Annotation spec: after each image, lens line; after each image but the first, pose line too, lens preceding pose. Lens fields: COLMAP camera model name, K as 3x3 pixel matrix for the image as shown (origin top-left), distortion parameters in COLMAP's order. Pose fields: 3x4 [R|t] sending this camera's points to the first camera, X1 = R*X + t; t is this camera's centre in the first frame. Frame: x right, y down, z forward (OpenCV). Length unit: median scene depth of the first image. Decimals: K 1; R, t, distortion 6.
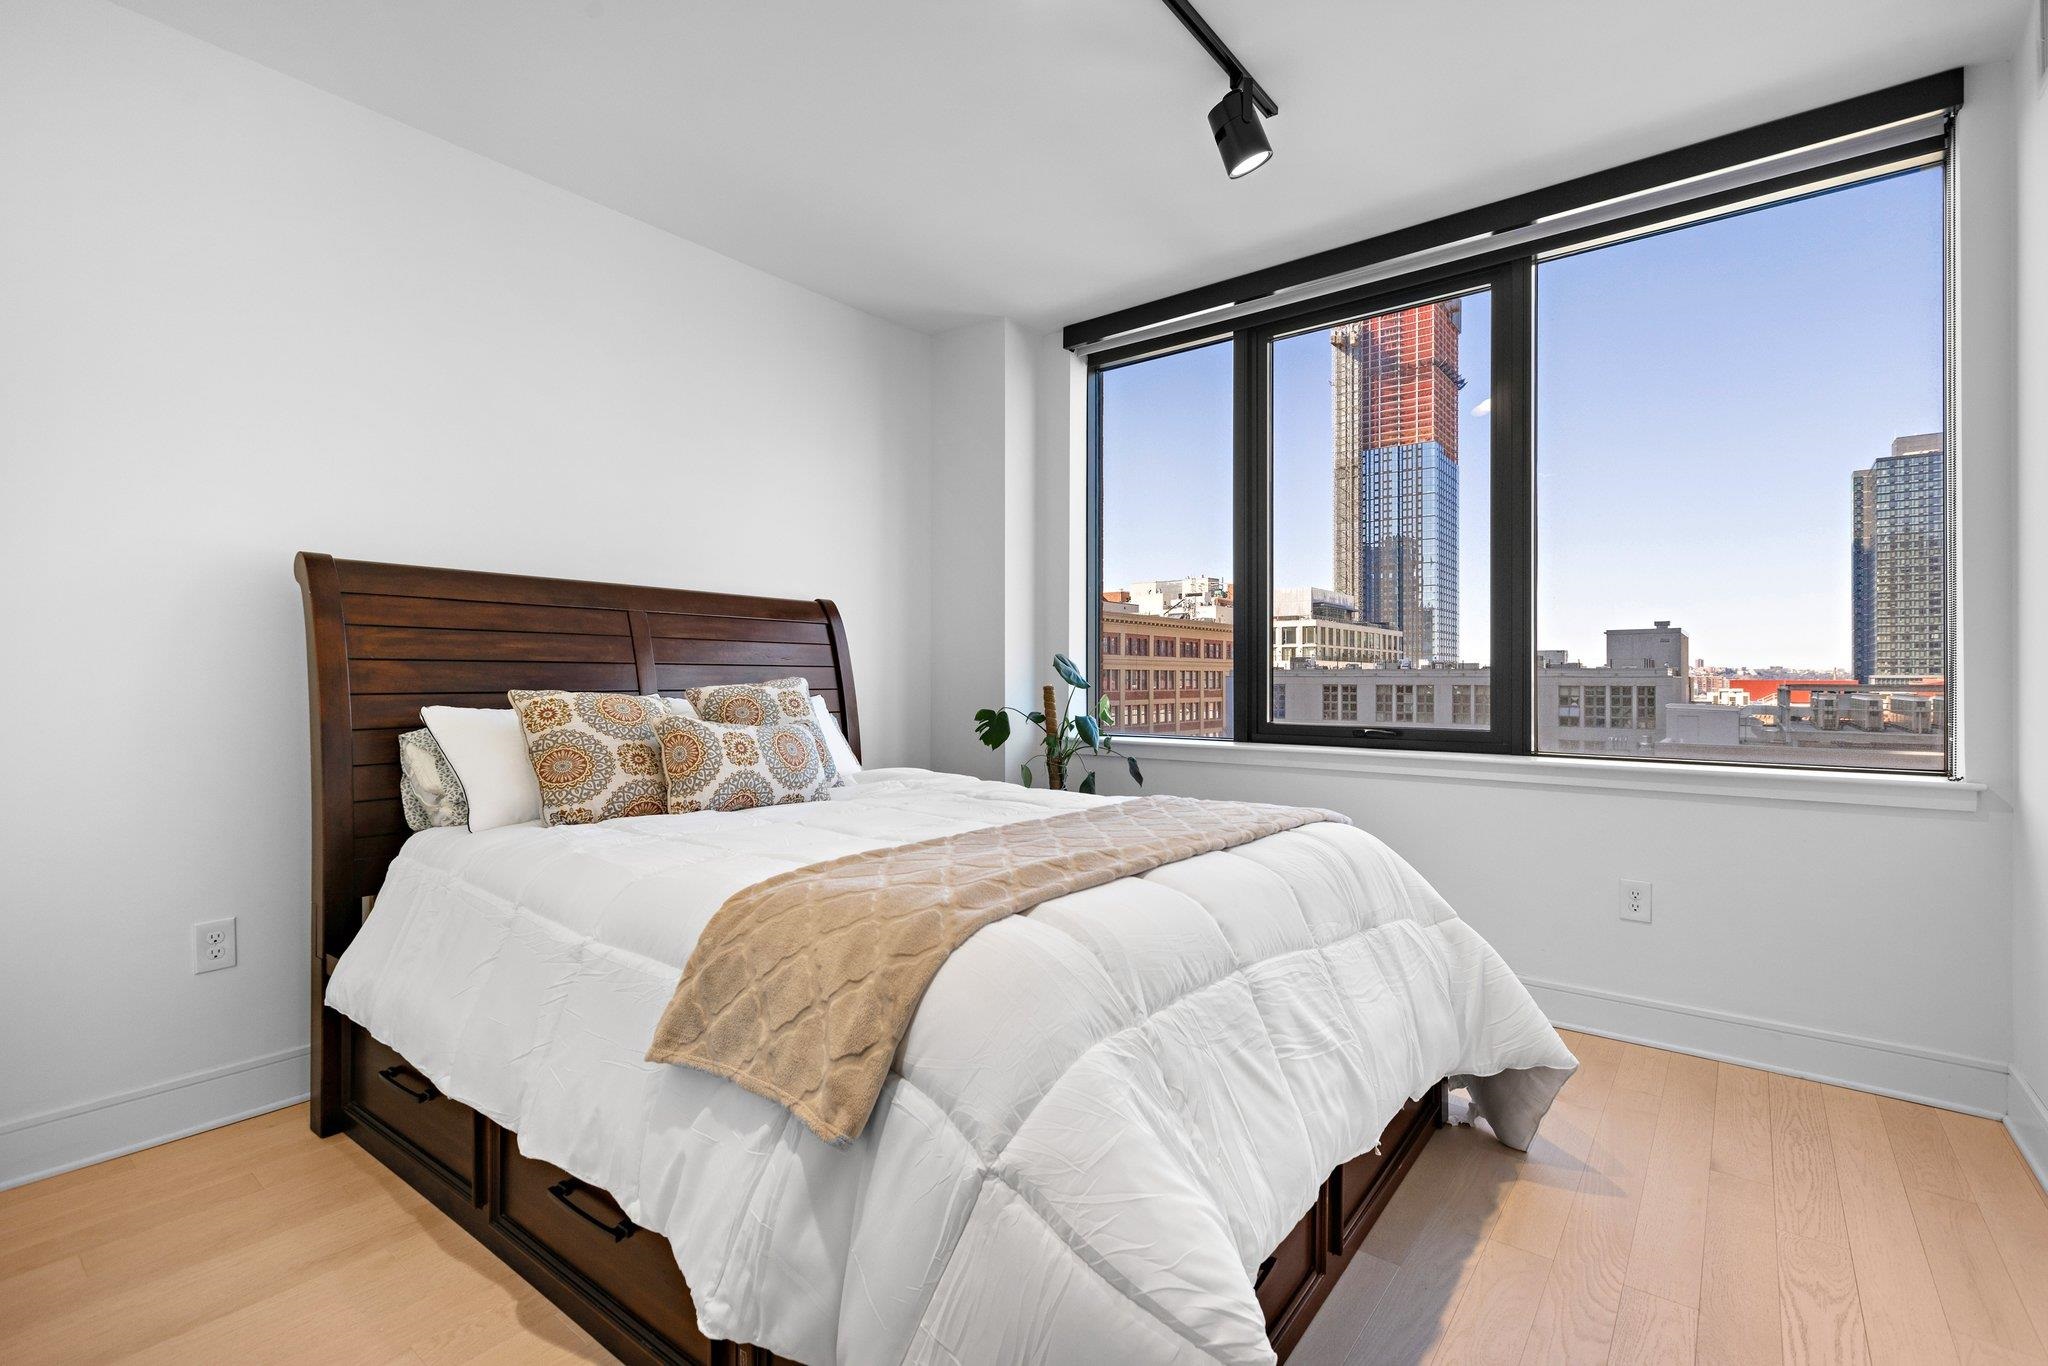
lens RADIAL K [[910.5, 0, 1024.0], [0, 910.5, 683.0], [0, 0, 1]] dist [0.002278, 0.000280]
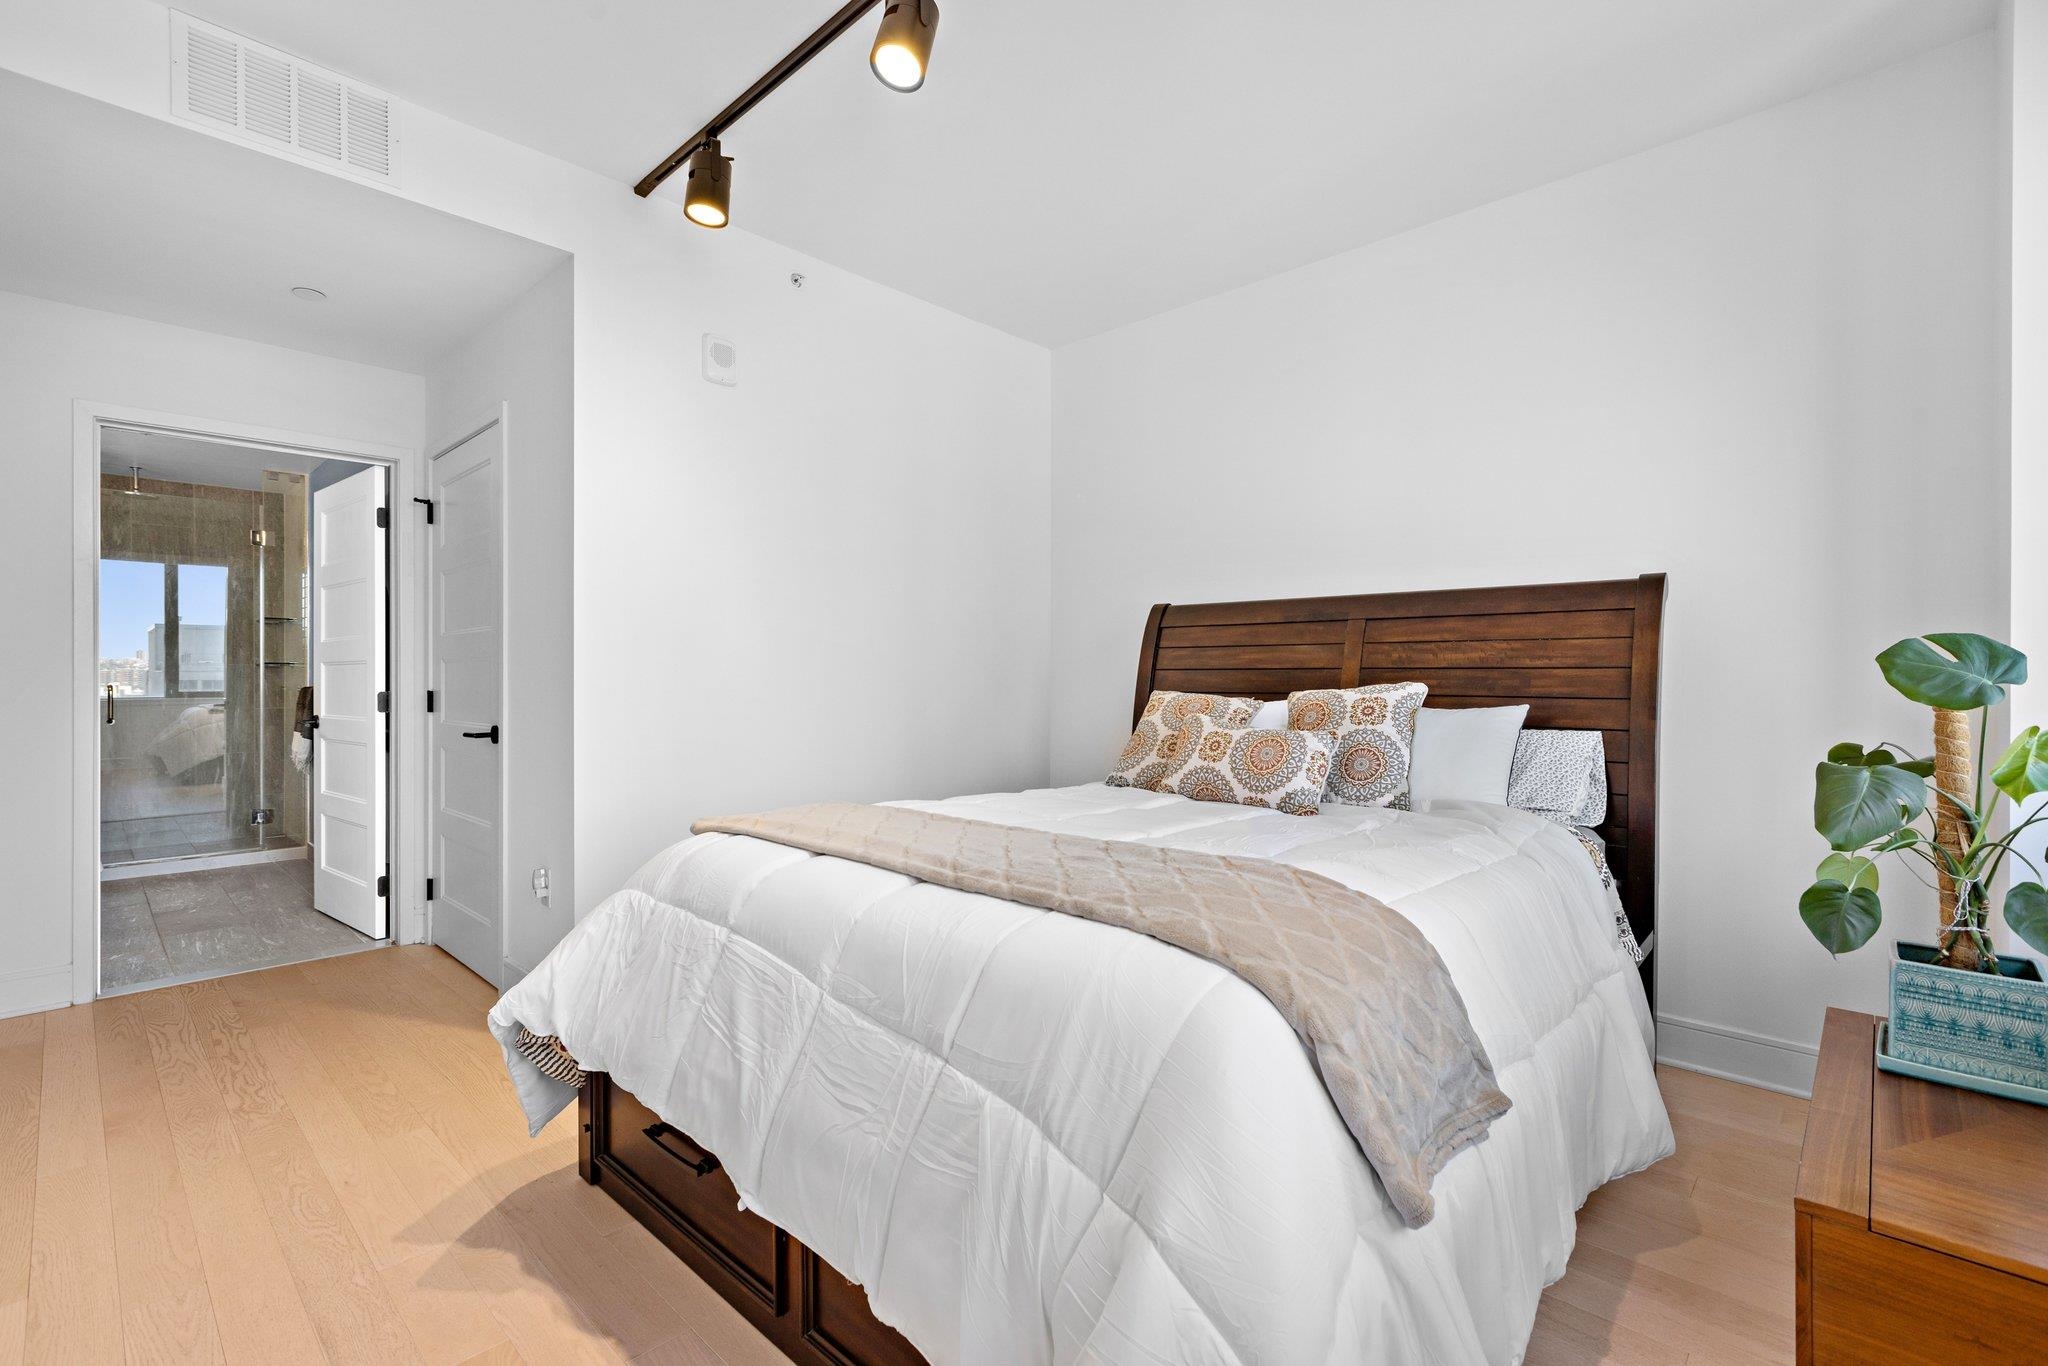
lens RADIAL K [[910.5, 0, 1024.0], [0, 910.5, 683.0], [0, 0, 1]] dist [0.002278, 0.000280]
pose [[-0.092440, -0.005896, -0.995701, 0.762937], [-0.013469, 0.999898, -0.004670, 0.005199], [0.995627, 0.012979, -0.092510, 0.843214]]
